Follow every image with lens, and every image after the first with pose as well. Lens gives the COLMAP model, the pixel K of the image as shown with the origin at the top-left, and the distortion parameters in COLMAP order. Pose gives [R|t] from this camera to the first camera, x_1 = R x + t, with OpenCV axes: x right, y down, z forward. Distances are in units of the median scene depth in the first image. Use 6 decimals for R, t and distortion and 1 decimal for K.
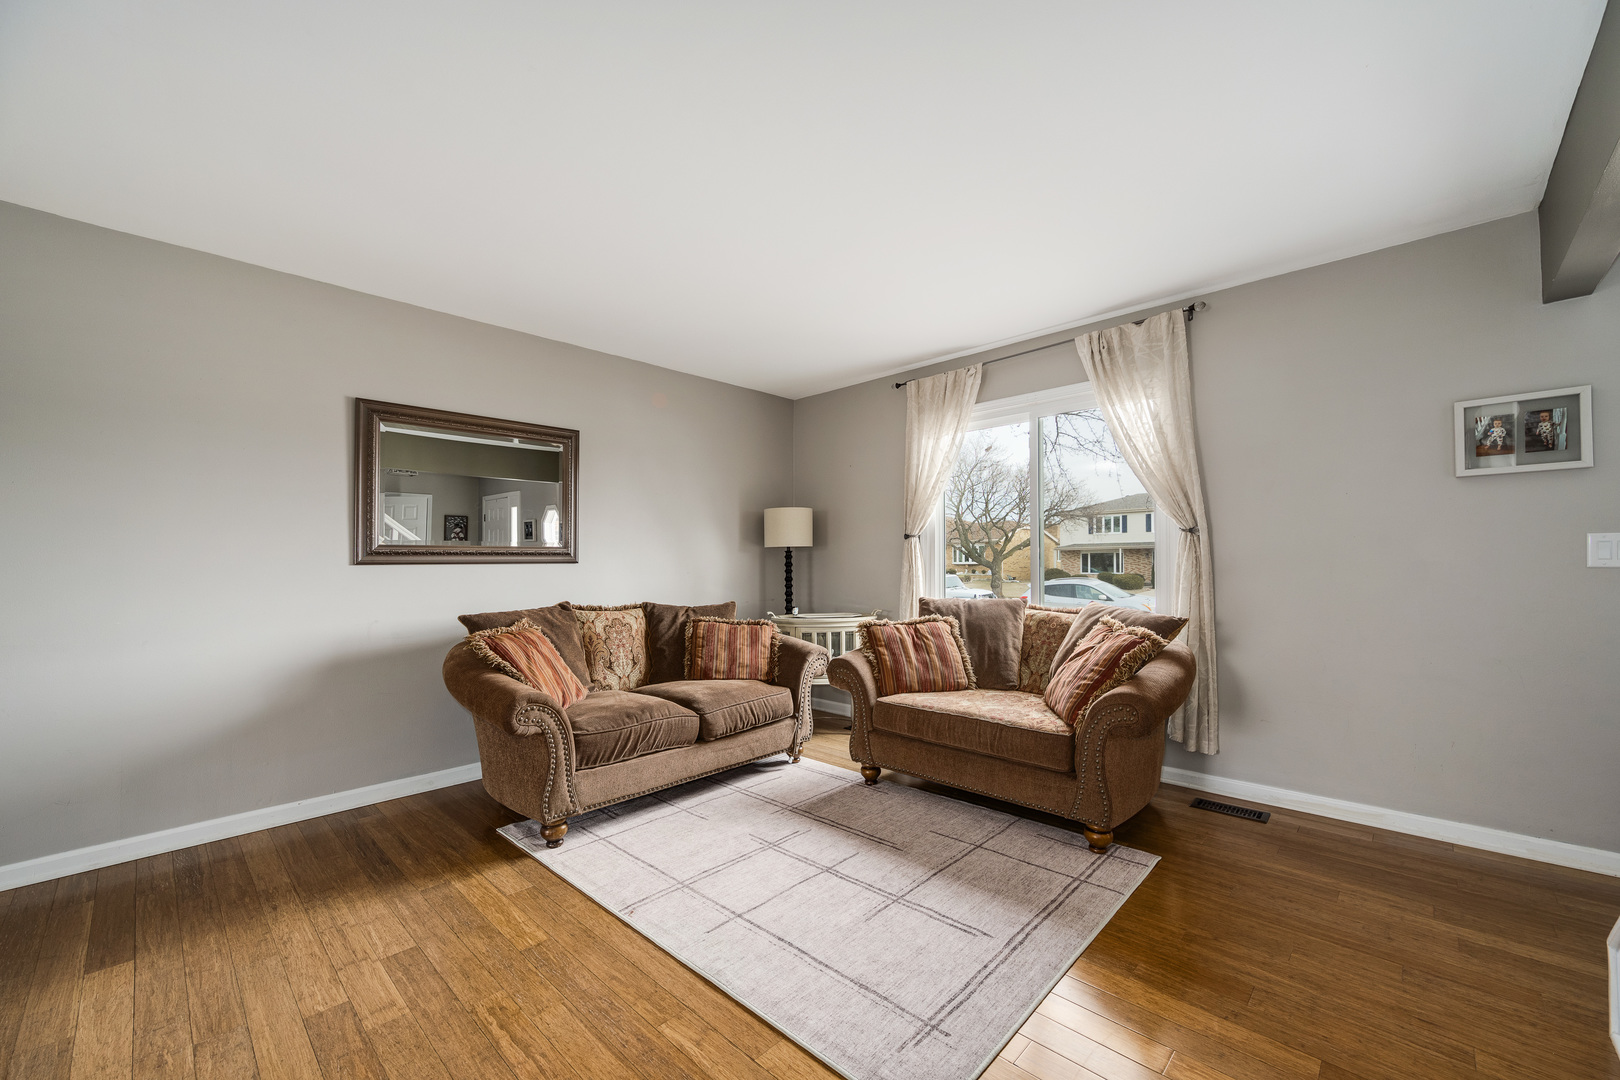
lens RADIAL K [[659.3, 0, 810.3], [0, 659.3, 565.8], [0, 0, 1]] dist [-0.000455, -0.000051]
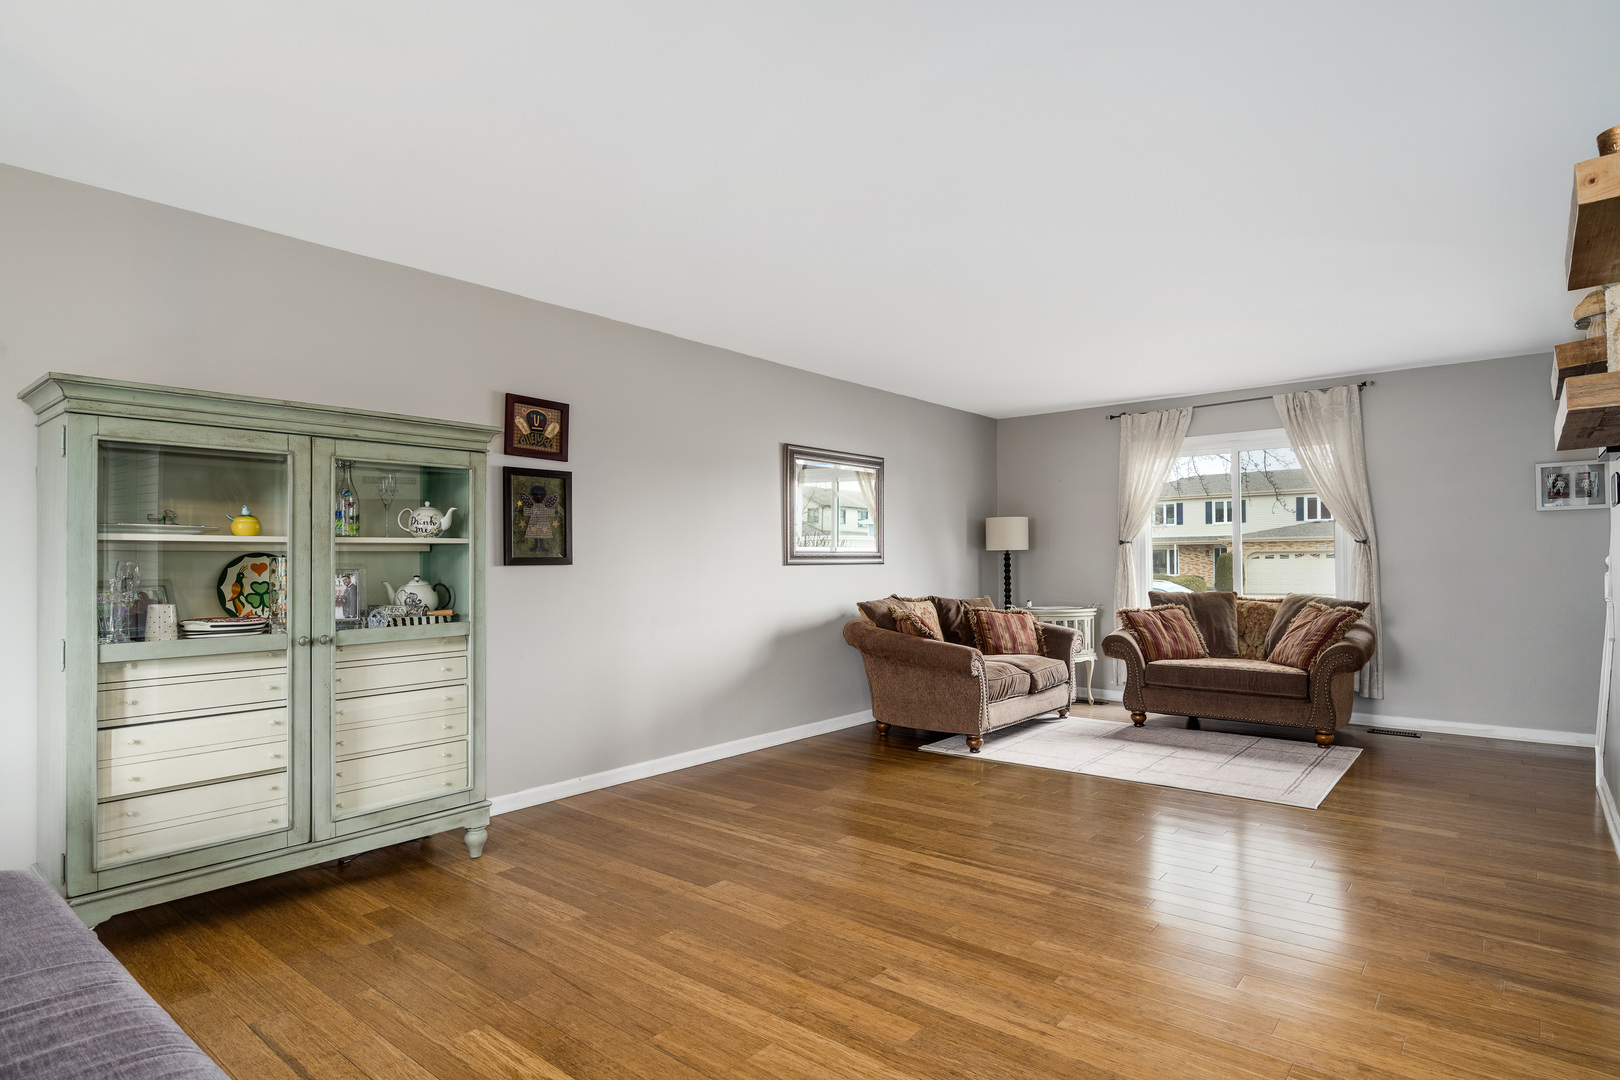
lens RADIAL K [[886.5, 0, 815.8], [0, 886.5, 562.5], [0, 0, 1]] dist [-0.004451, 0.000541]
pose [[0.997573, 0.001024, 0.069615, -0.680301], [-0.000778, 0.999993, -0.003562, -0.001898], [-0.069618, 0.003499, 0.997568, -0.758518]]
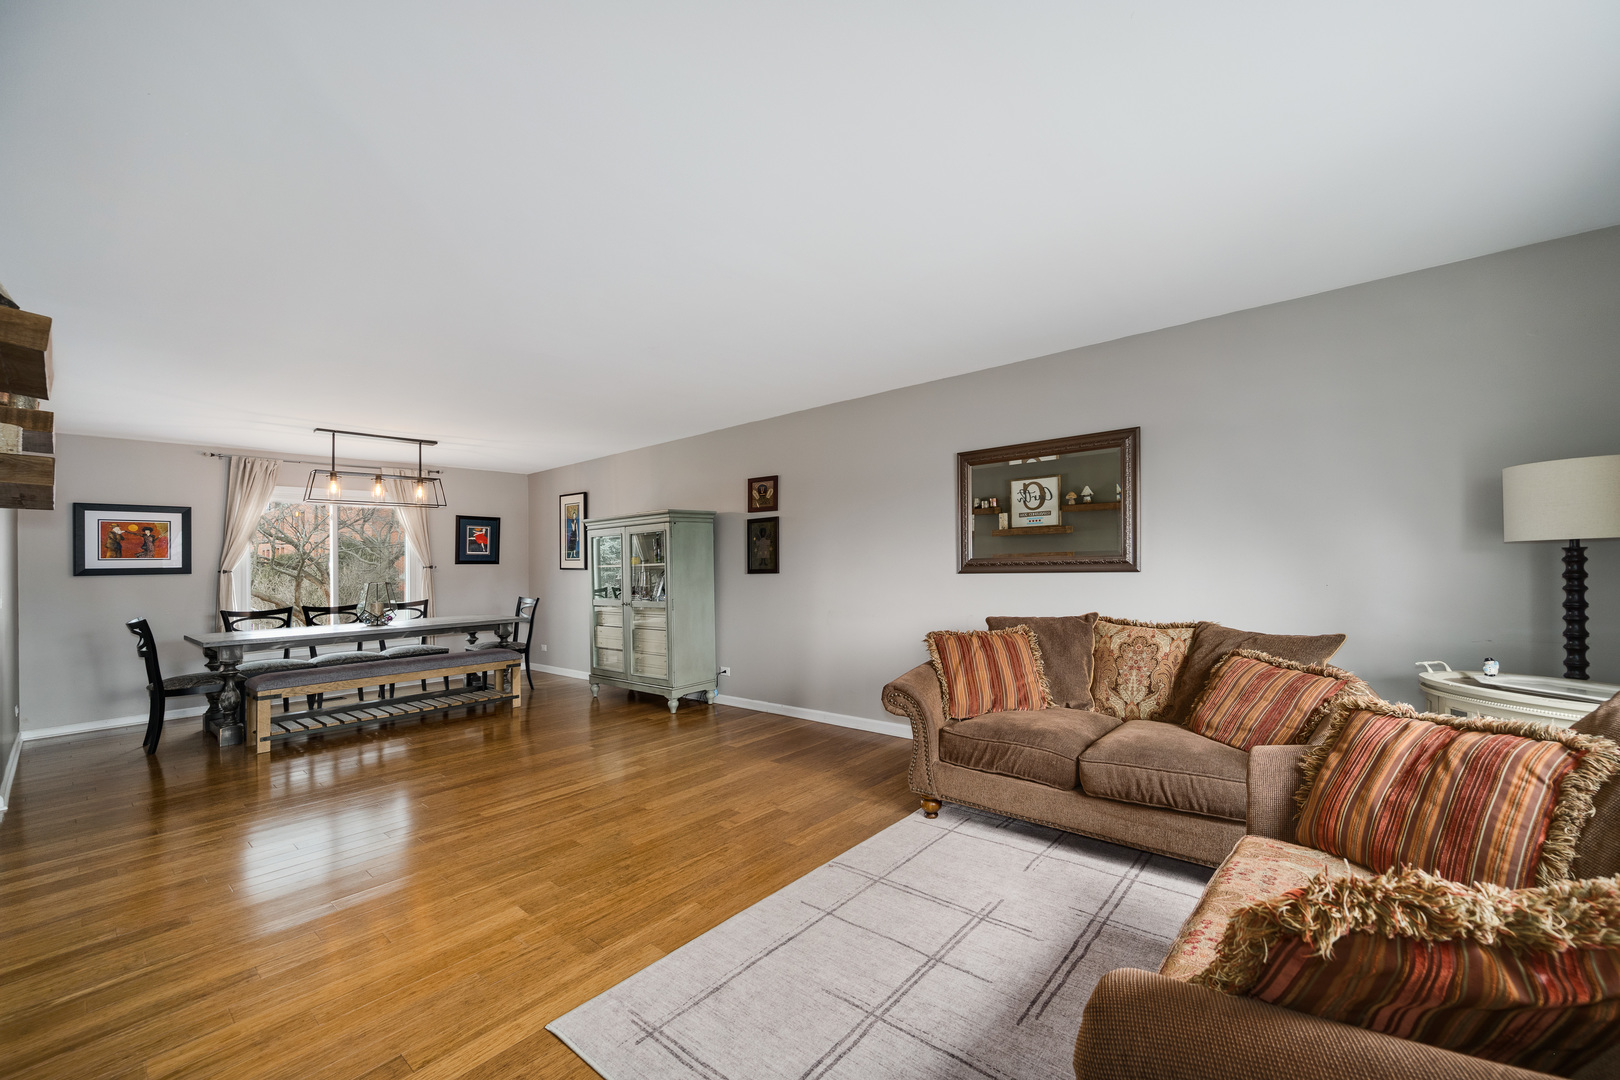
lens RADIAL K [[637.2, 0, 814.6], [0, 637.2, 547.0], [0, 0, 1]] dist [-0.001237, 0.000035]
pose [[0.050461, -0.019282, -0.998540, 0.592205], [0.019028, 0.999651, -0.018342, -0.035948], [0.998545, -0.018075, 0.050810, 0.577148]]
